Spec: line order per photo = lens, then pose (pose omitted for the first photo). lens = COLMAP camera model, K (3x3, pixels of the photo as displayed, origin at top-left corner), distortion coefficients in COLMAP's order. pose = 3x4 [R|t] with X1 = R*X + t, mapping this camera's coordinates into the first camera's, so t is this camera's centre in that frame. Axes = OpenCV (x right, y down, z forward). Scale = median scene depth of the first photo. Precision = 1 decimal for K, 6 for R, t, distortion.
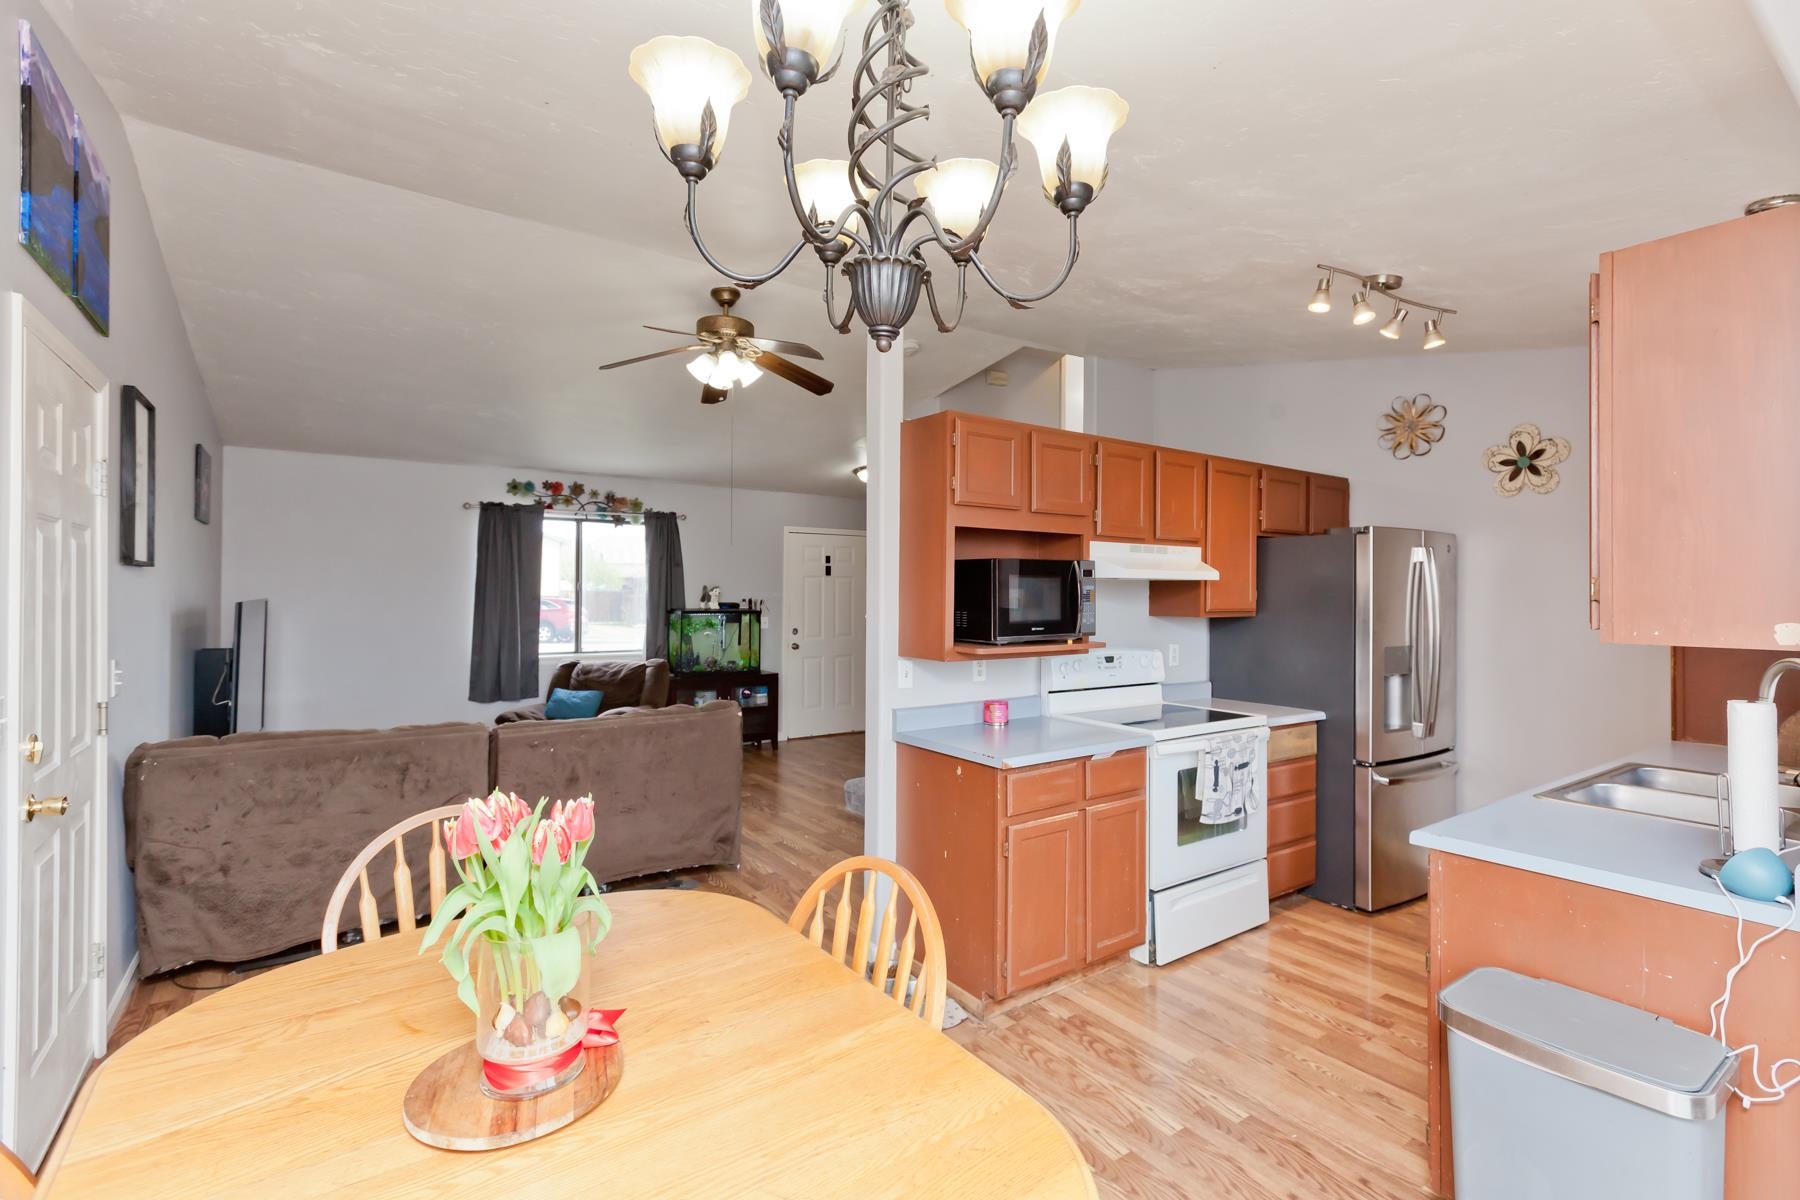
lens RADIAL K [[817.9, 0, 923.2], [0, 817.9, 595.3], [0, 0, 1]] dist [0.010157, -0.002692]
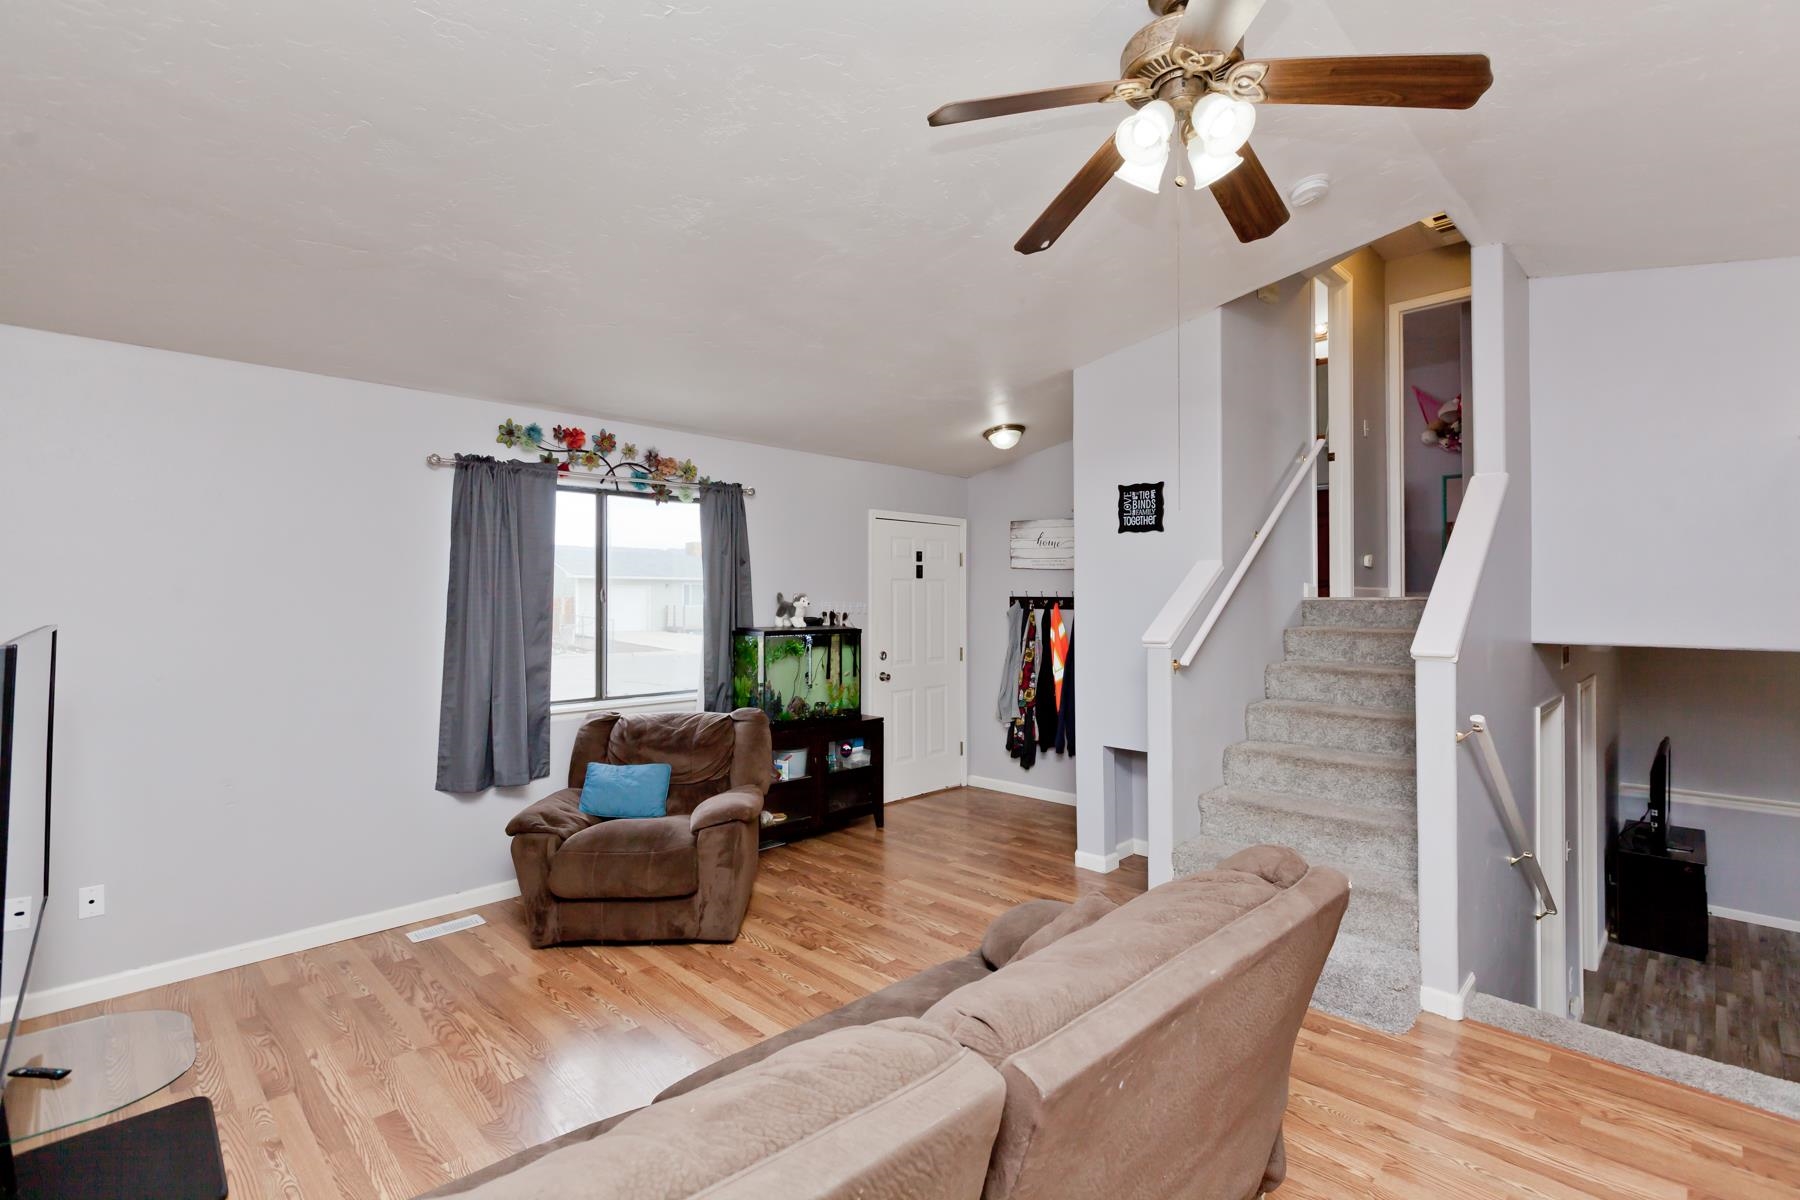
lens RADIAL K [[817.9, 0, 920.0], [0, 817.9, 591.9], [0, 0, 1]] dist [0.010157, -0.002692]
pose [[0.987142, -0.004401, 0.159786, -0.275436], [0.006549, 0.999895, -0.012917, -0.003367], [-0.159713, 0.013797, 0.987067, 0.325411]]
